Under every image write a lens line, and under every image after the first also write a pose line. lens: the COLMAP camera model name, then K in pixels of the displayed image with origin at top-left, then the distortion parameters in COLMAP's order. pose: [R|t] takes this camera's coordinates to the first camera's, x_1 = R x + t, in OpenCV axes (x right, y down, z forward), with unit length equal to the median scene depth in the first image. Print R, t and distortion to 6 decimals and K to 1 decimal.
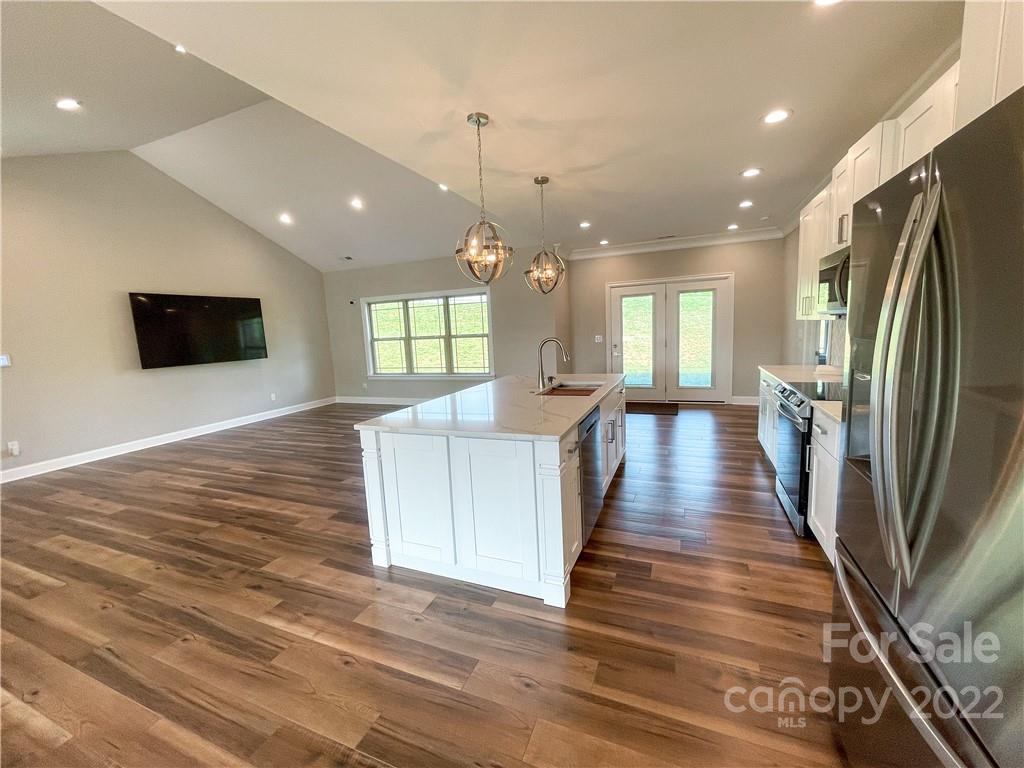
lens RADIAL K [[414.0, 0, 514.1], [0, 414.0, 376.9], [0, 0, 1]] dist [-0.008150, 0.002967]
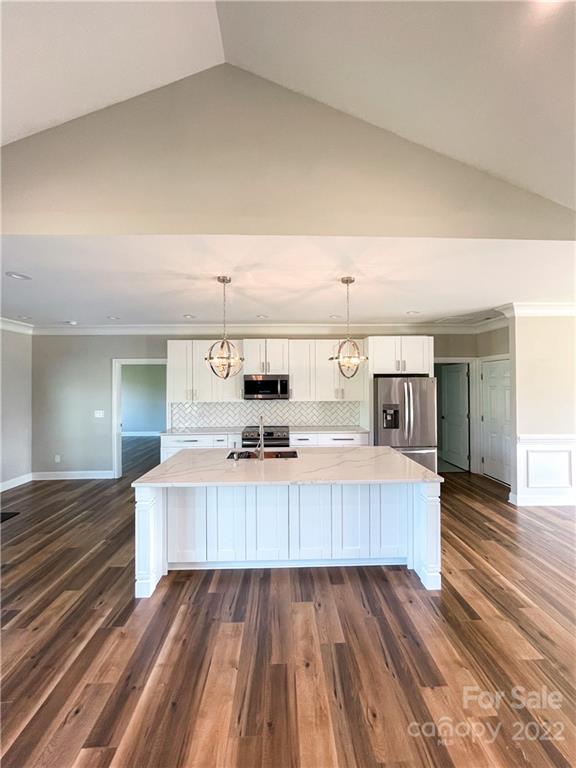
lens RADIAL K [[310.5, 0, 287.9], [0, 310.5, 382.1], [0, 0, 1]] dist [-0.008150, 0.002967]
pose [[-0.409772, 0.061179, 0.910134, -0.408966], [0.135753, 0.990728, -0.005477, -0.095018], [-0.902030, 0.121309, -0.414278, 0.675477]]
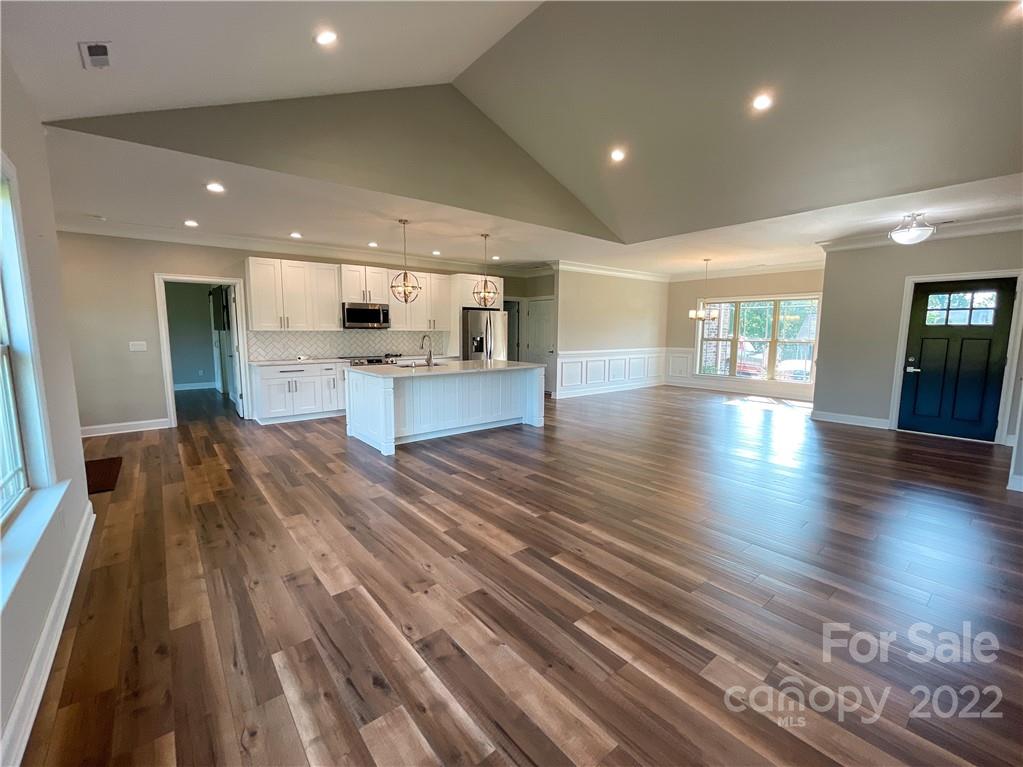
lens RADIAL K [[413.6, 0, 507.4], [0, 413.6, 395.3], [0, 0, 1]] dist [-0.008150, 0.002967]
pose [[-0.873051, -0.030082, 0.486700, -0.501081], [0.097337, 0.967257, 0.234389, -0.110401], [-0.477815, 0.252008, -0.841537, 1.164594]]
